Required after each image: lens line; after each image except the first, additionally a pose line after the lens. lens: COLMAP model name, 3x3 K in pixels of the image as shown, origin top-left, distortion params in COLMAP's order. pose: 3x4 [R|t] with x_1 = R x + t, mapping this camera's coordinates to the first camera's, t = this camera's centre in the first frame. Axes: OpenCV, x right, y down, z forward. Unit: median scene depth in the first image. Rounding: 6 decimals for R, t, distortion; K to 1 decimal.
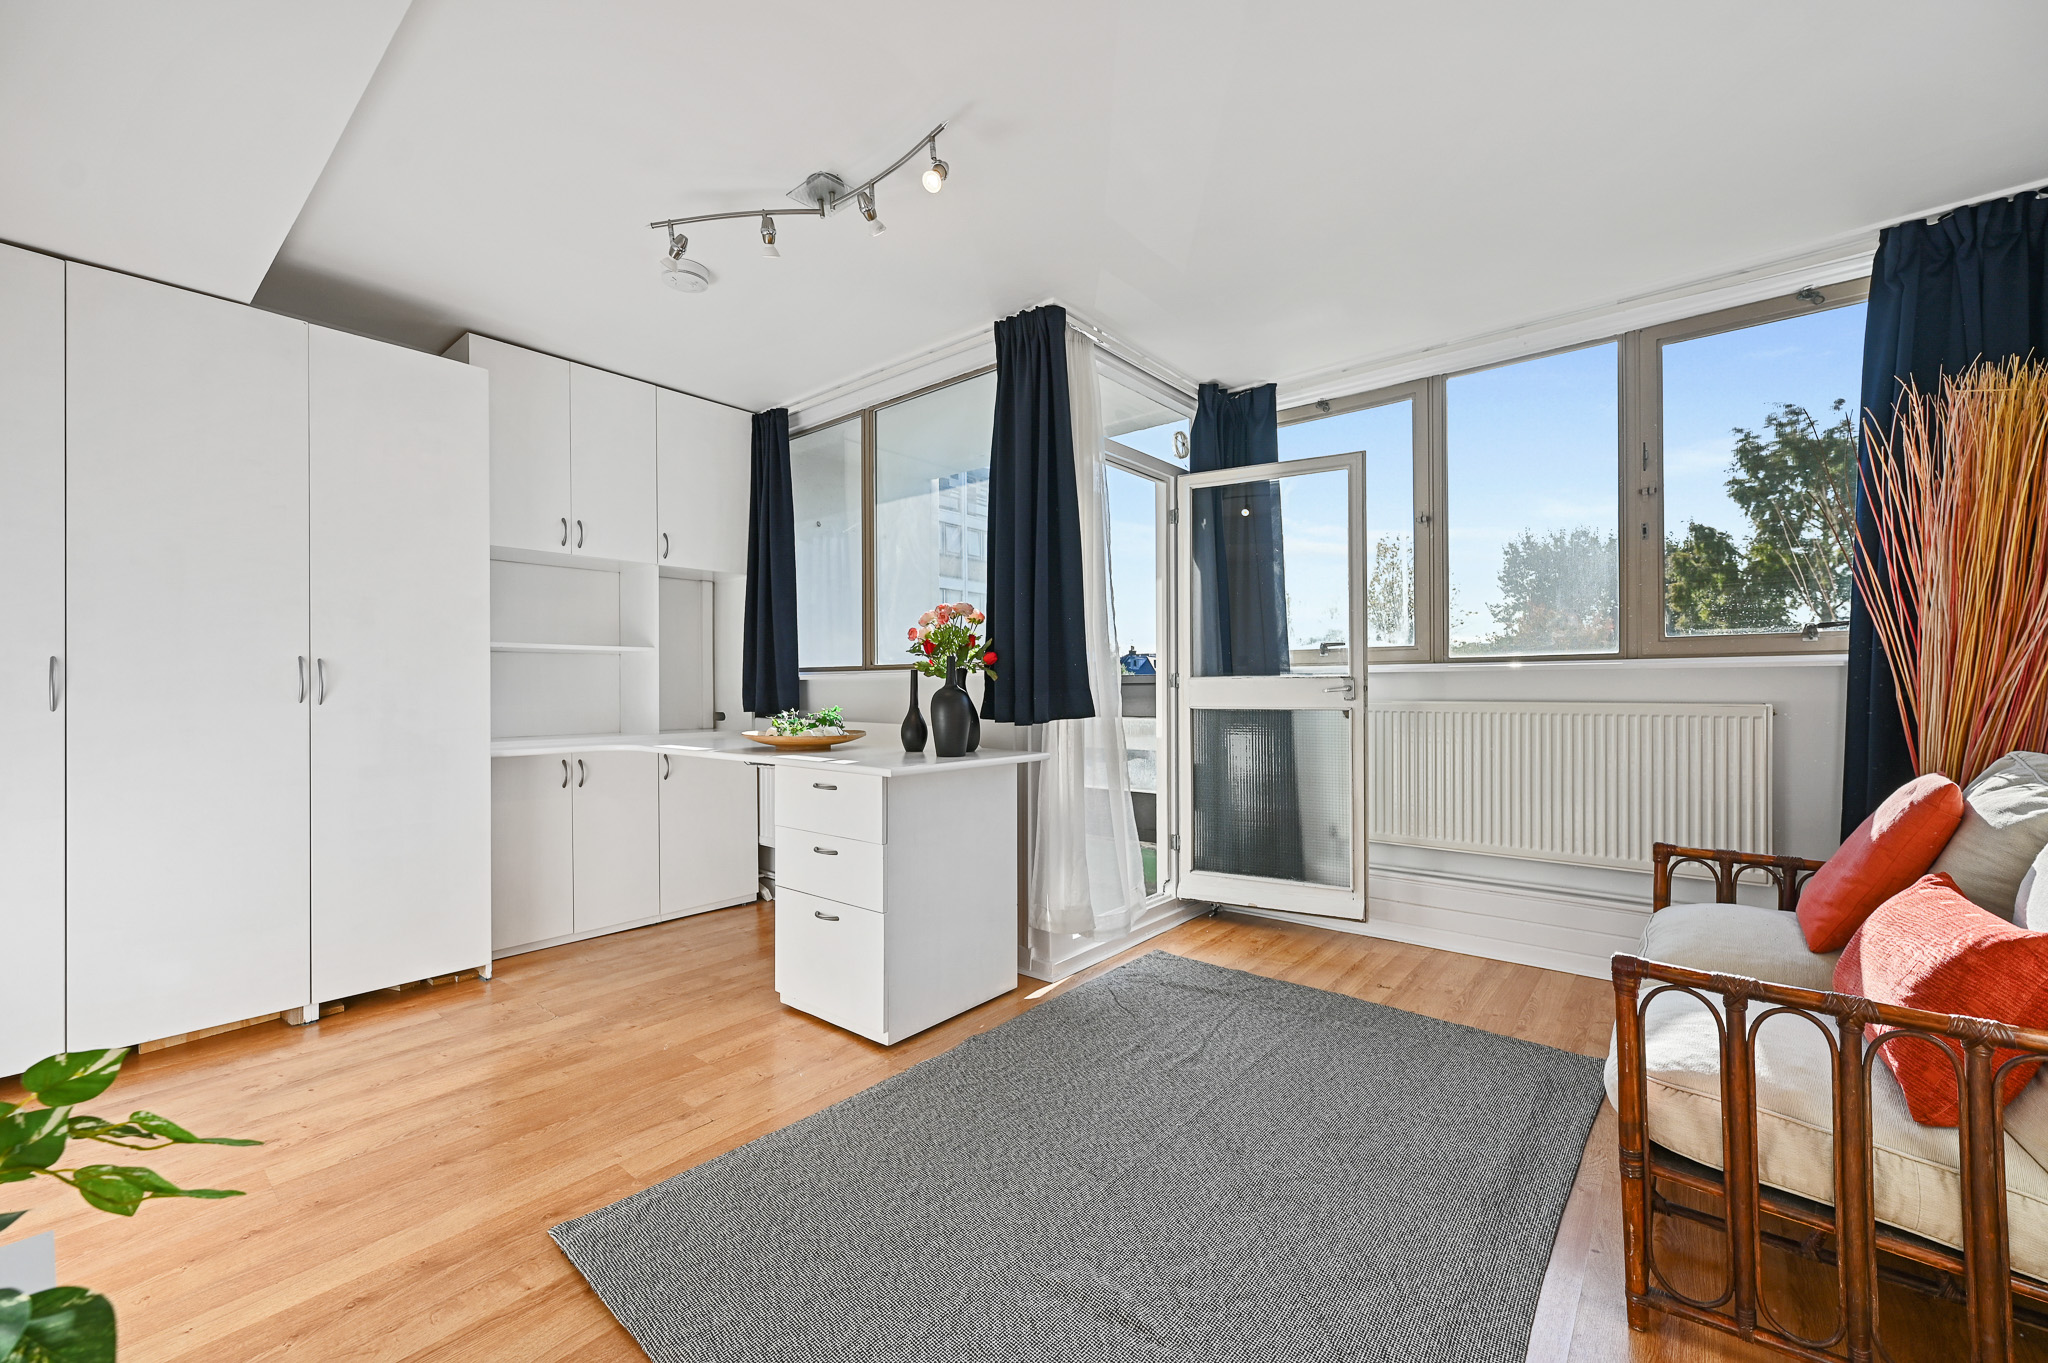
lens RADIAL K [[817.4, 0, 1024.3], [0, 817.4, 687.7], [0, 0, 1]] dist [-0.000427, -0.000020]
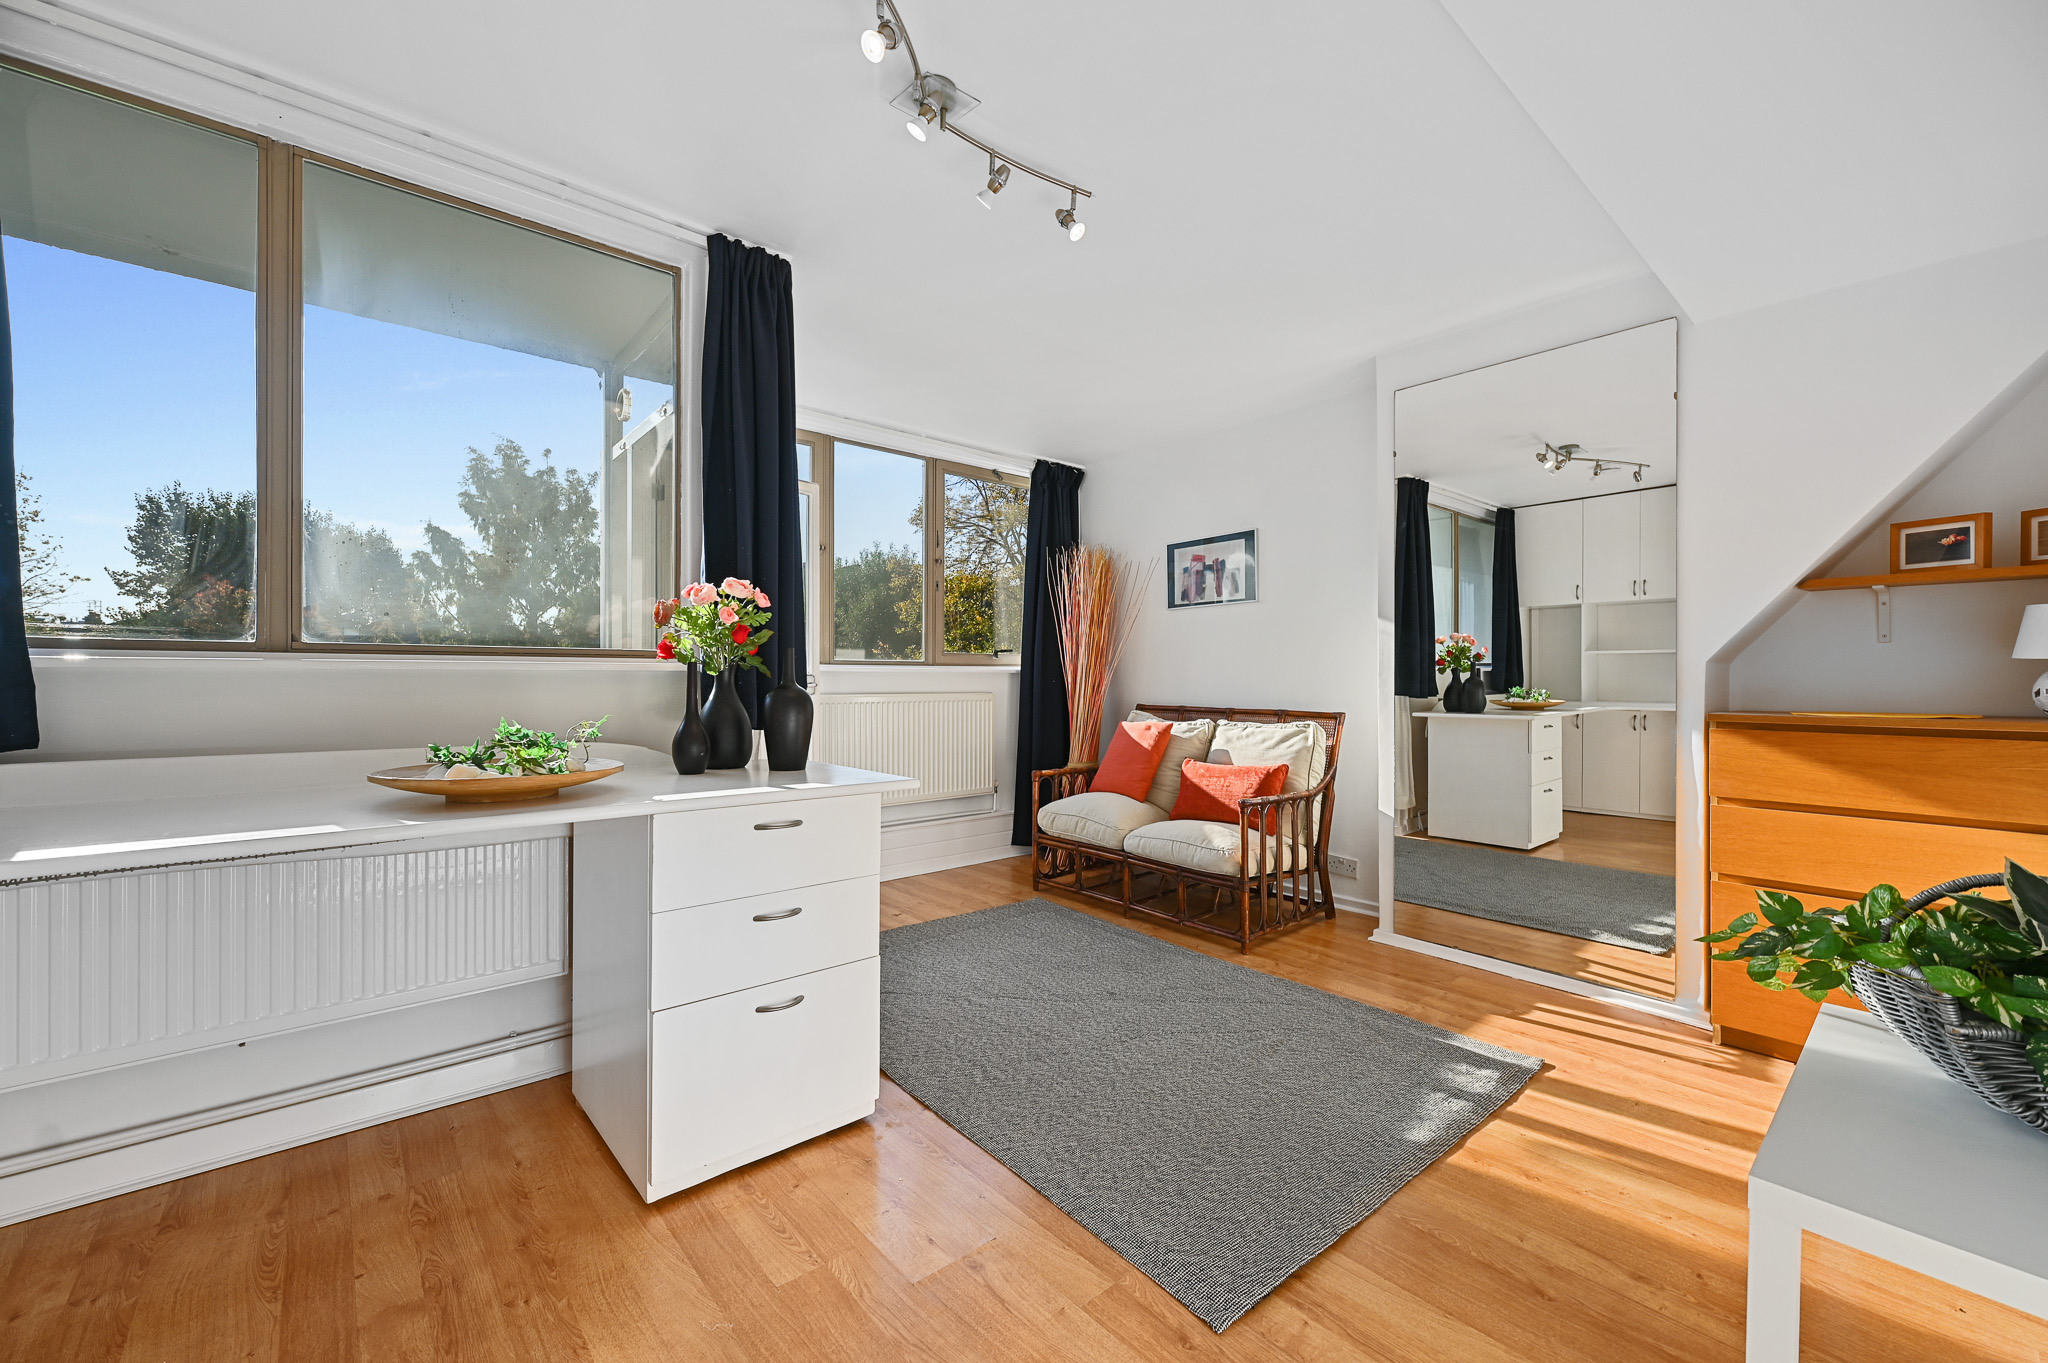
lens RADIAL K [[807.9, 0, 1031.5], [0, 807.9, 681.6], [0, 0, 1]] dist [0.001541, 0.000105]
pose [[0.160439, 0.000788, 0.987045, -0.752568], [-0.003366, 0.999994, -0.000252, -0.004569], [-0.987040, -0.003282, 0.160441, 0.553035]]
